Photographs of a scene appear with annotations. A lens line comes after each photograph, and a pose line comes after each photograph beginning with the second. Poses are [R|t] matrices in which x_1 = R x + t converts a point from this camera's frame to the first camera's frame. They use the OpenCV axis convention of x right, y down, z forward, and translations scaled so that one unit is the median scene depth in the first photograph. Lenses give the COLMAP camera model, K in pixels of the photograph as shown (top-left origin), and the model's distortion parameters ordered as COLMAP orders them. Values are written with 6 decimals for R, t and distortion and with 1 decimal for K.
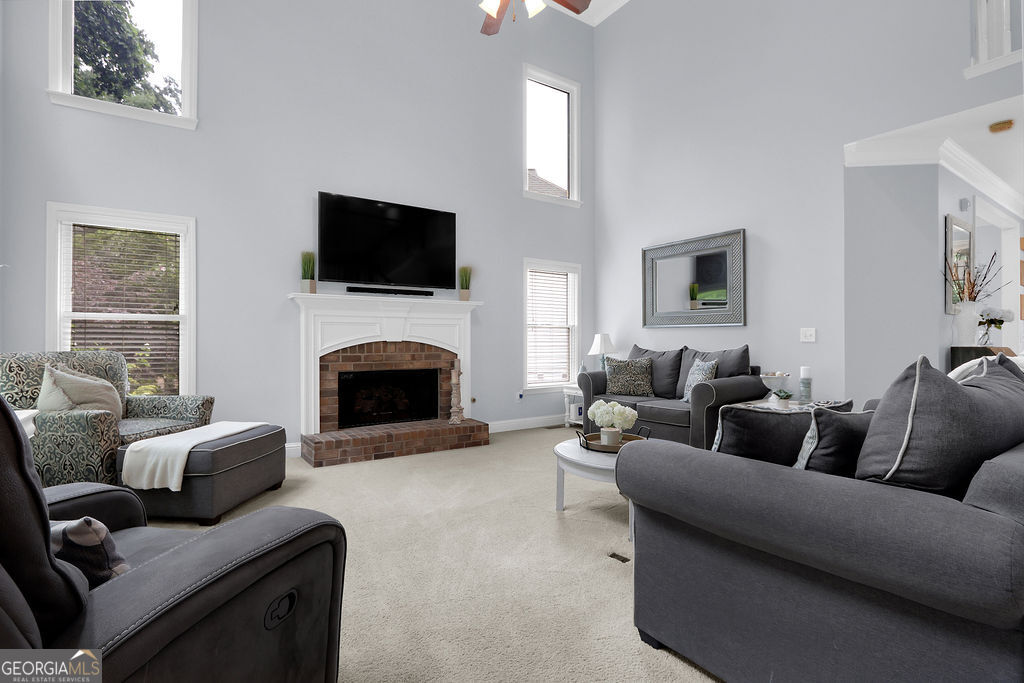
lens RADIAL K [[482.5, 0, 512.1], [0, 482.5, 340.4], [0, 0, 1]] dist [-0.002663, -0.000391]
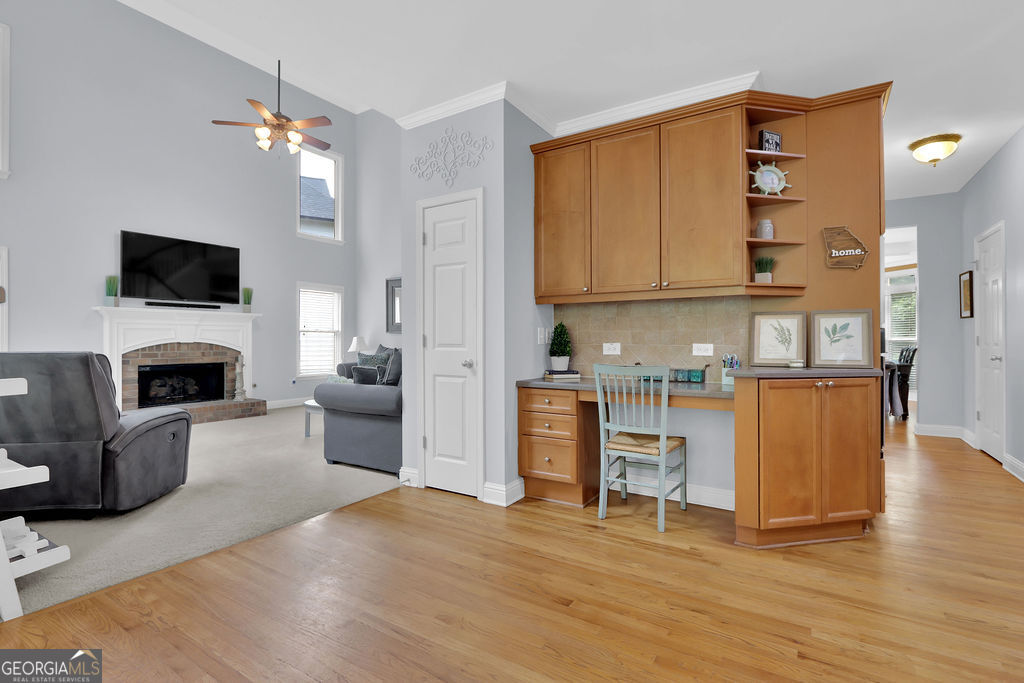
lens RADIAL K [[482.5, 0, 528.6], [0, 482.5, 339.6], [0, 0, 1]] dist [-0.002663, -0.000391]
pose [[0.910308, 0.000825, 0.413931, 0.066235], [-0.000847, 1.000000, -0.000130, -0.006387], [-0.413931, -0.000233, 0.910308, -0.606217]]
